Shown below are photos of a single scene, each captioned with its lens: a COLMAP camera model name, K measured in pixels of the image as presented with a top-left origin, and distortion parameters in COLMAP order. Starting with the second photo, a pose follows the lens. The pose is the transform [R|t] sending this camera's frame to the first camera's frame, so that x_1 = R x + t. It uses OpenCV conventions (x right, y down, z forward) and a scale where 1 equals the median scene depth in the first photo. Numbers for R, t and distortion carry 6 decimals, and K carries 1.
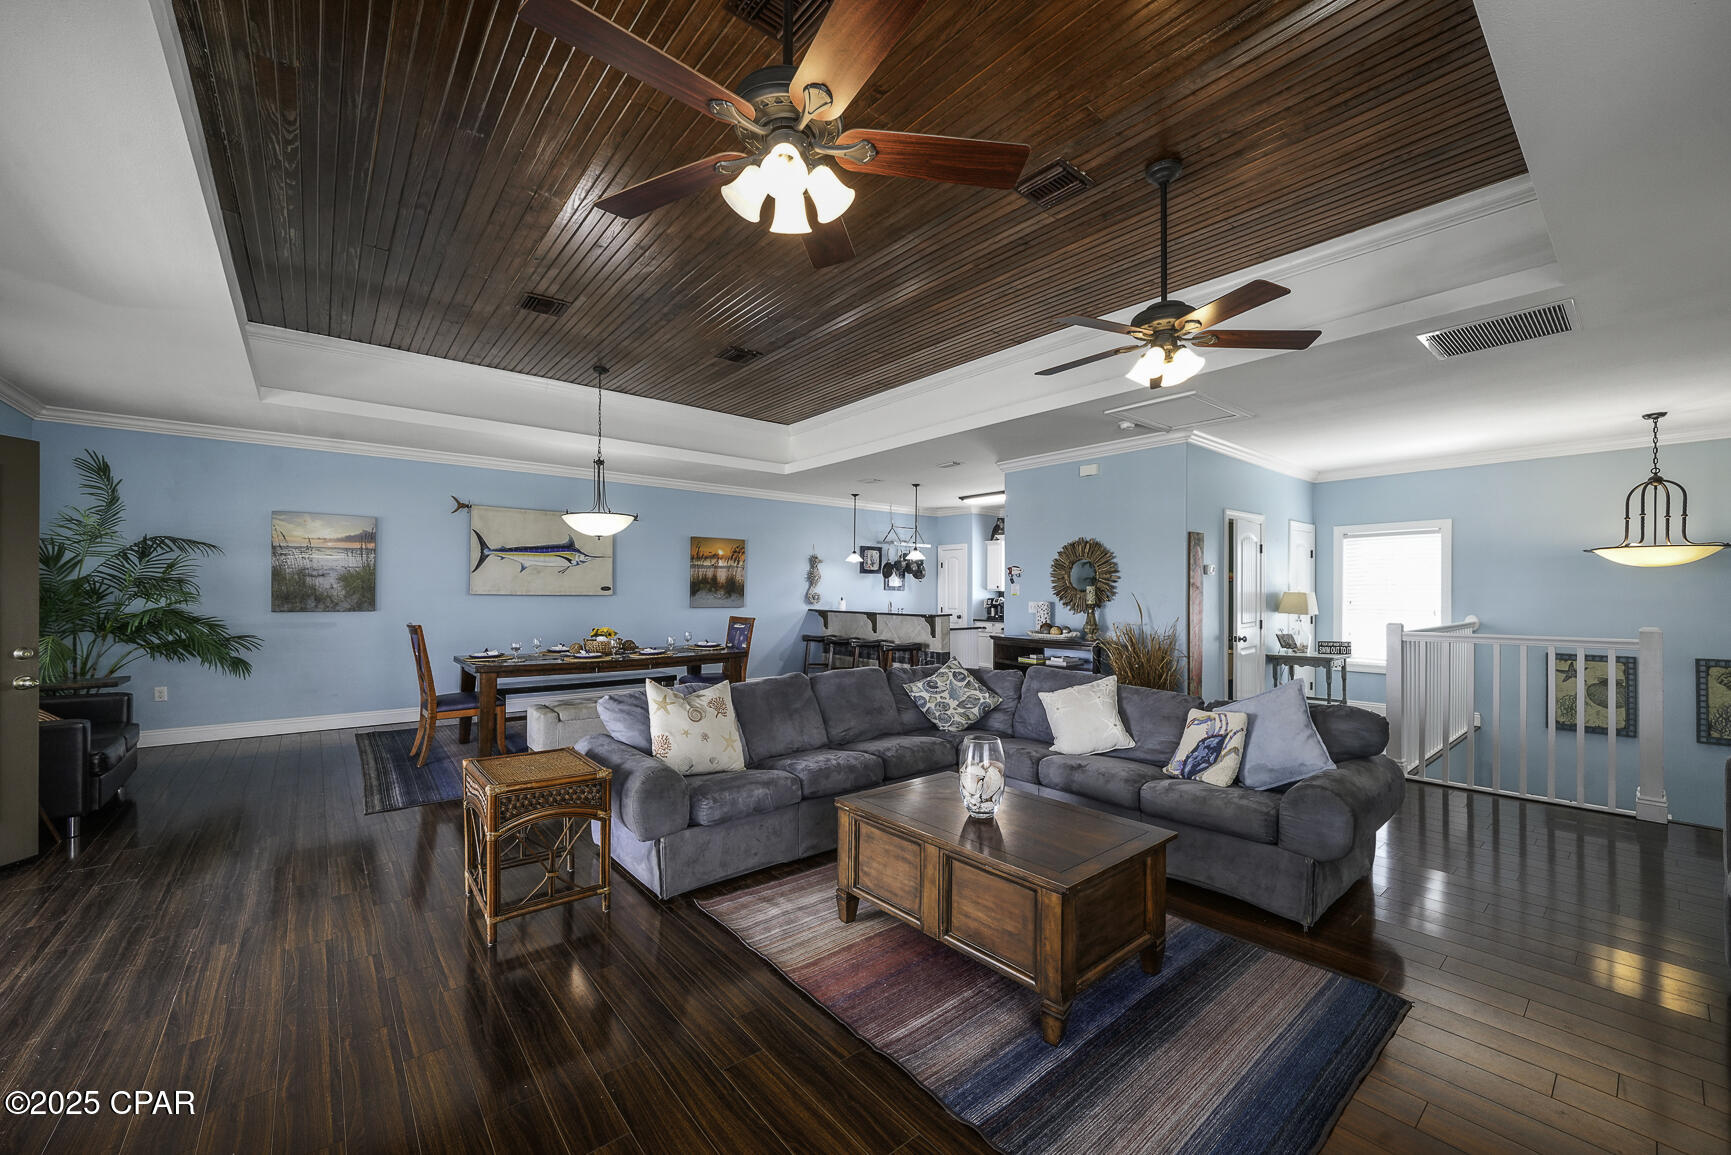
lens RADIAL K [[680.9, 0, 856.0], [0, 680.9, 593.1], [0, 0, 1]] dist [-0.007072, 0.001881]
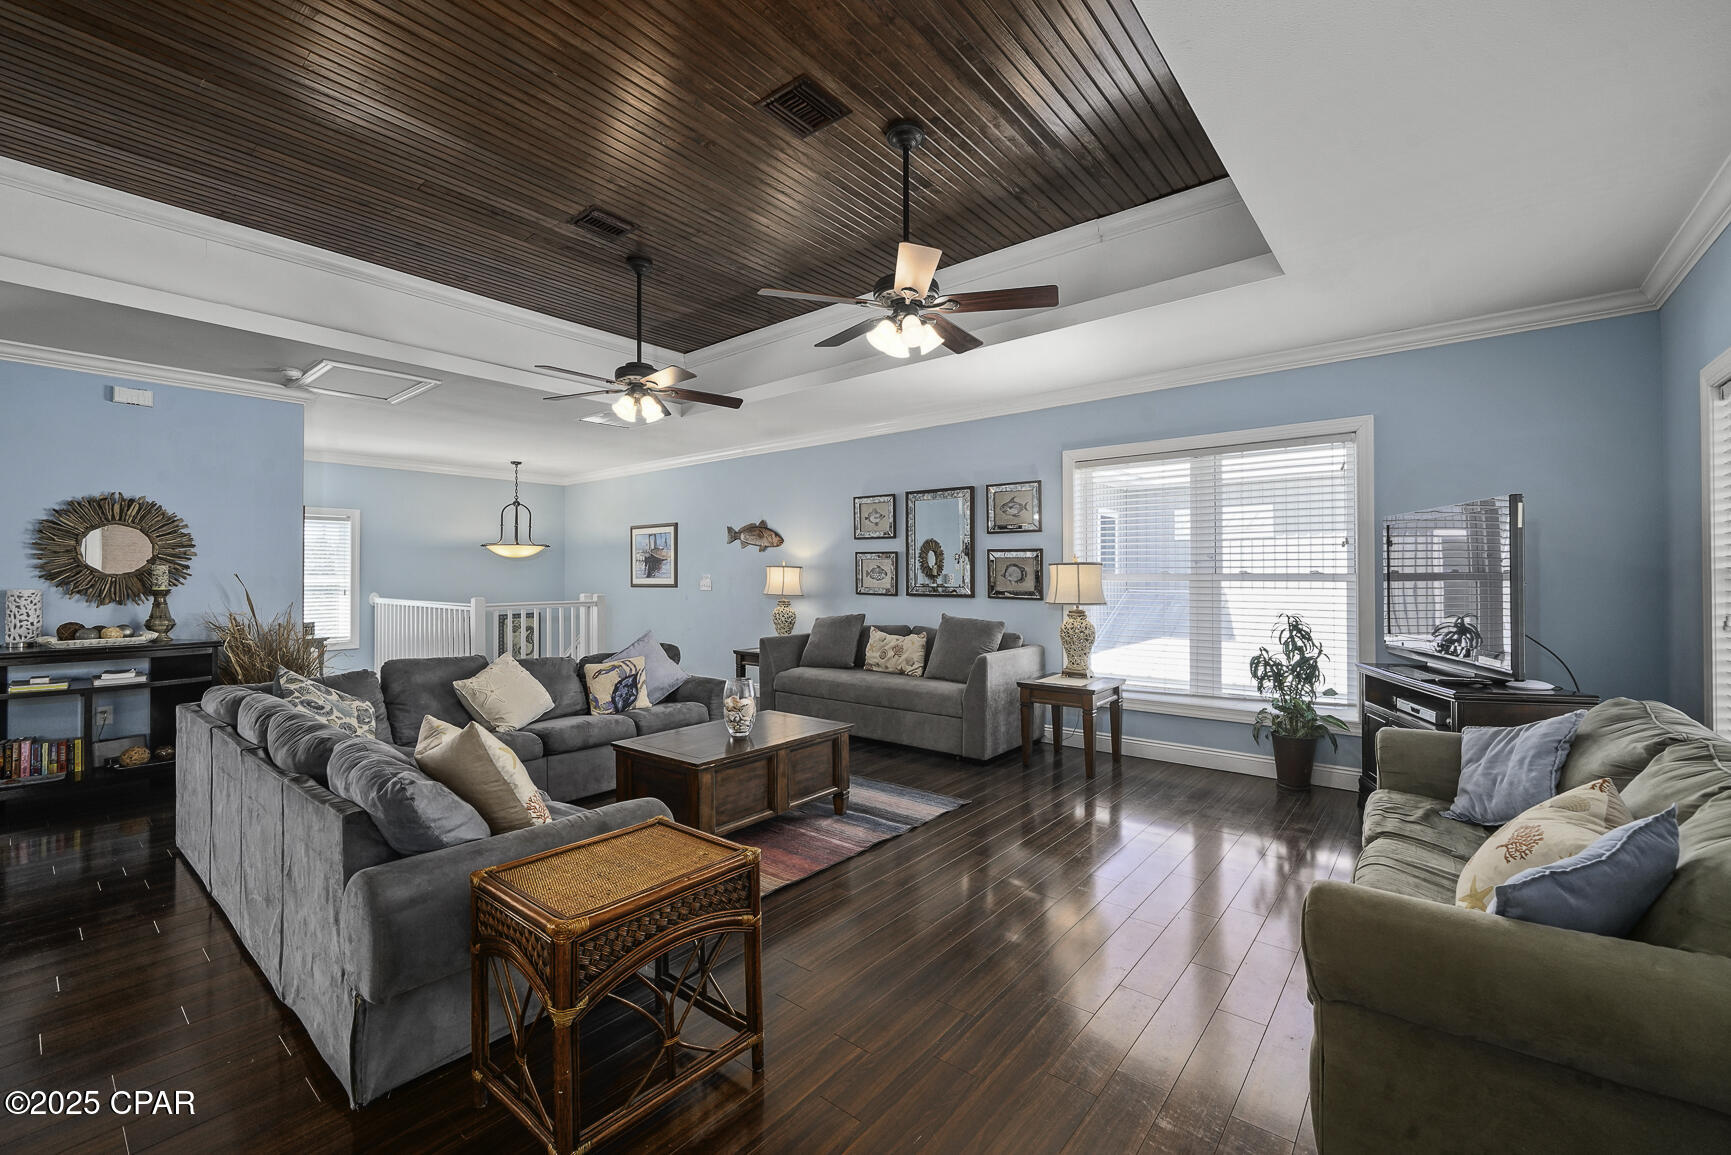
lens RADIAL K [[721.4, 0, 866.9], [0, 721.4, 567.0], [0, 0, 1]] dist [0.002139, 0.000093]
pose [[-0.206903, 0.008934, 0.978321, -0.466072], [0.000500, 0.999959, -0.009025, -0.000174], [-0.978361, -0.001378, -0.206899, 0.374056]]
